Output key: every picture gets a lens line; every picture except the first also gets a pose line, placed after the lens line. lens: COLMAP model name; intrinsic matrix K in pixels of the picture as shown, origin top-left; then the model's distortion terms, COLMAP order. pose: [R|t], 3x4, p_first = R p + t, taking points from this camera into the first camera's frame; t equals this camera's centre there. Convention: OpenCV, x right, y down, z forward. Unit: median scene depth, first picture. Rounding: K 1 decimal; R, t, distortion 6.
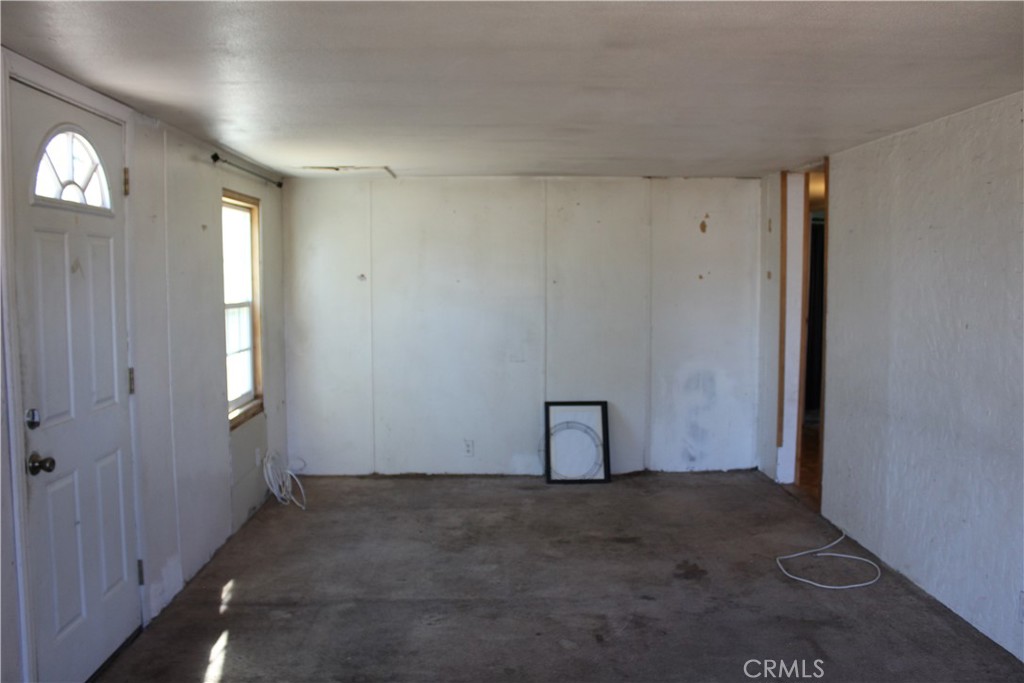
lens RADIAL K [[846.0, 0, 503.9], [0, 846.0, 340.0], [0, 0, 1]] dist [-0.173779, 0.154970]
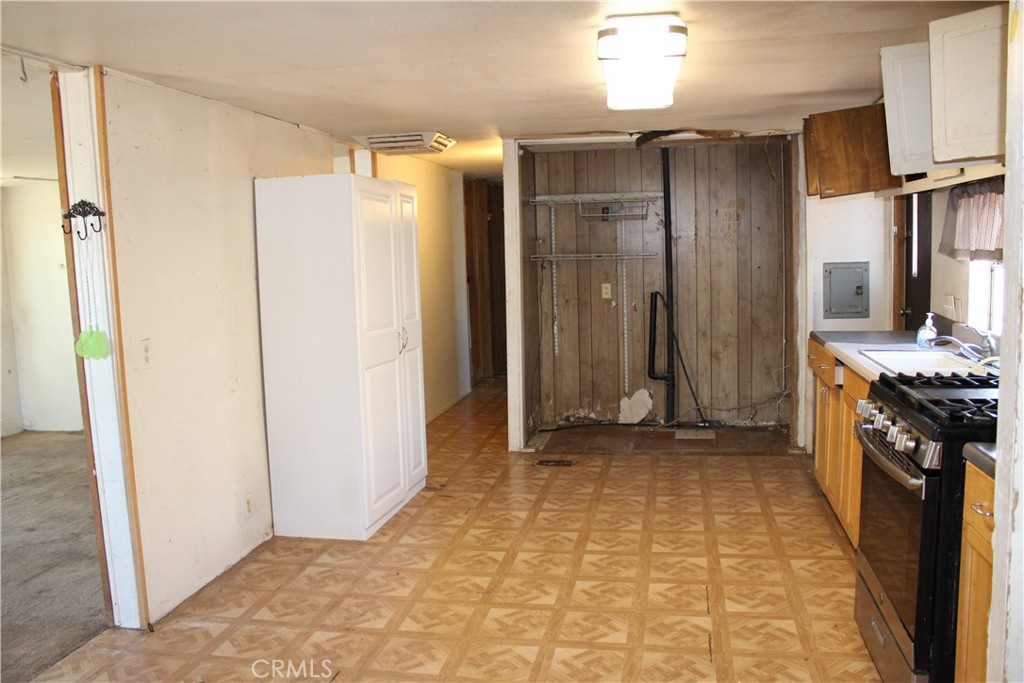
lens RADIAL K [[846.0, 0, 503.9], [0, 846.0, 340.0], [0, 0, 1]] dist [-0.173779, 0.154970]
pose [[0.973267, -0.016182, -0.229104, 1.163393], [0.024631, 0.999116, 0.034069, 0.009273], [0.228350, -0.038802, 0.972805, 0.014217]]
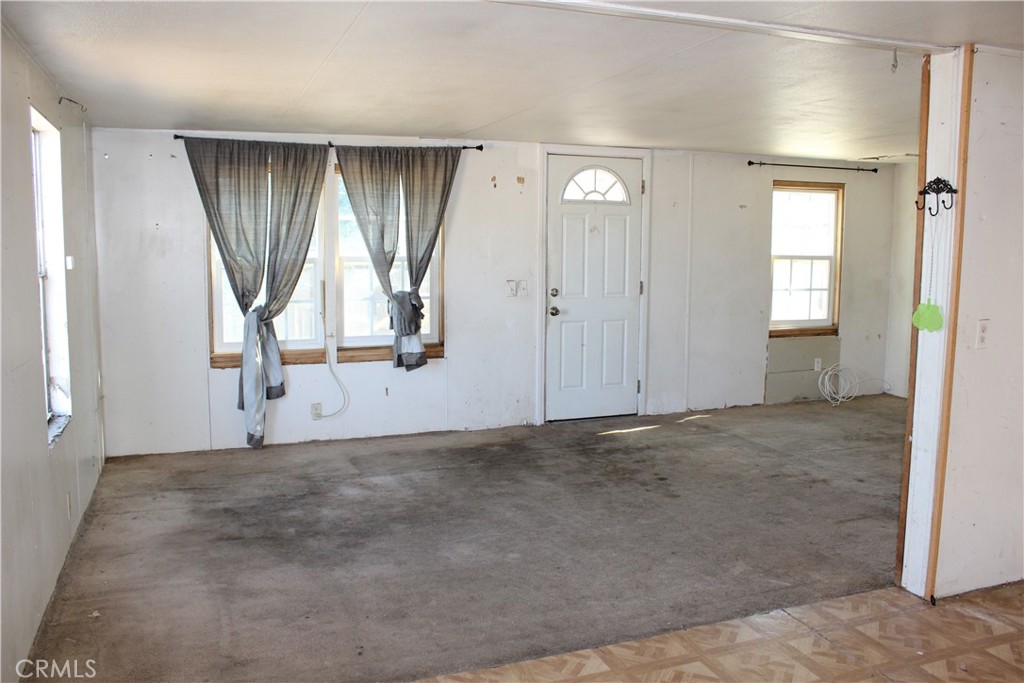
lens RADIAL K [[846.0, 0, 503.9], [0, 846.0, 340.0], [0, 0, 1]] dist [-0.173779, 0.154970]
pose [[0.324590, 0.113370, -0.939036, 1.233250], [-0.077689, 0.992632, 0.092987, 0.010699], [0.942659, 0.042770, 0.331006, 0.019694]]
